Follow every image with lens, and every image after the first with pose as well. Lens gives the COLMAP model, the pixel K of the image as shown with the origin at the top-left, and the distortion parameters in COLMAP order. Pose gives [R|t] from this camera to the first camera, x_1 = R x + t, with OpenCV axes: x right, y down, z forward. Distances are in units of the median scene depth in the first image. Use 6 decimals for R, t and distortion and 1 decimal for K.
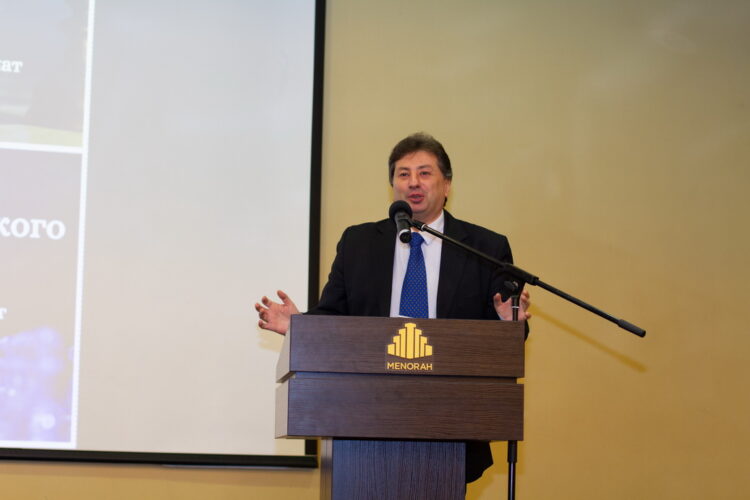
lens RADIAL K [[1757.4, 0, 375.0], [0, 1757.4, 250.0], [0, 0, 1]] dist [-0.117688, -0.220825]
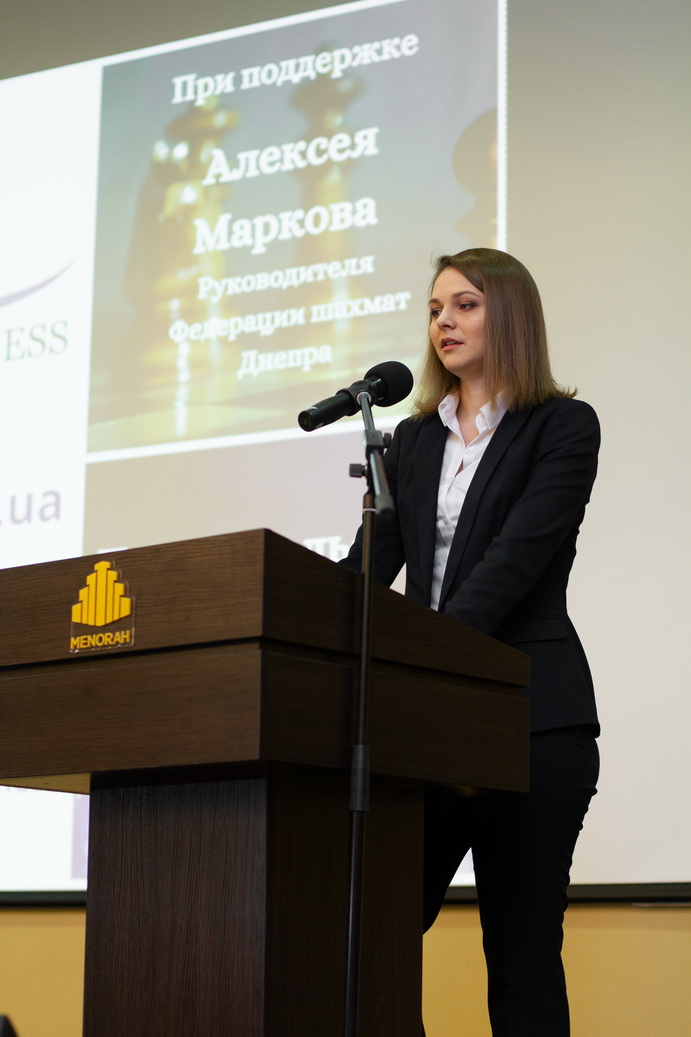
lens RADIAL K [[2429.9, 0, 345.5], [0, 2429.9, 518.5], [0, 0, 1]] dist [-0.117688, -0.220825]
pose [[0.676641, -0.157728, -0.719221, 0.618073], [0.092973, 0.987271, -0.129044, 0.133016], [0.730420, 0.020448, 0.682692, 0.539039]]
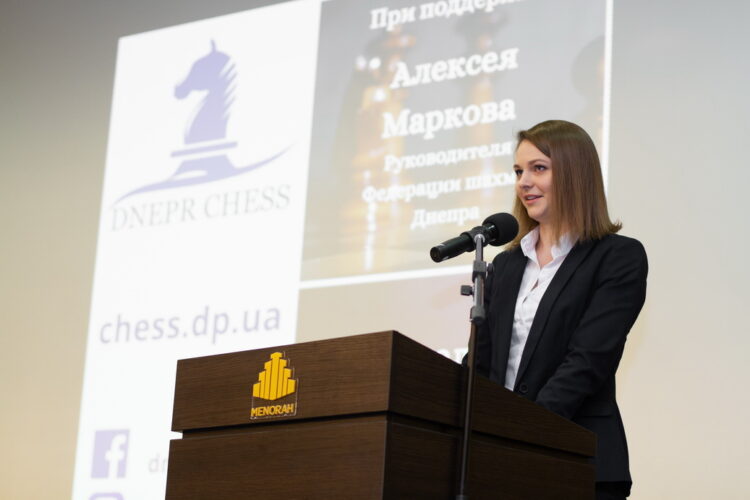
lens RADIAL K [[1757.4, 0, 375.0], [0, 1757.4, 250.0], [0, 0, 1]] dist [-0.117688, -0.220825]
pose [[0.618637, -0.178472, -0.765138, 0.619553], [0.051465, 0.980972, -0.187205, 0.139841], [0.783990, 0.076434, 0.616050, 0.574337]]
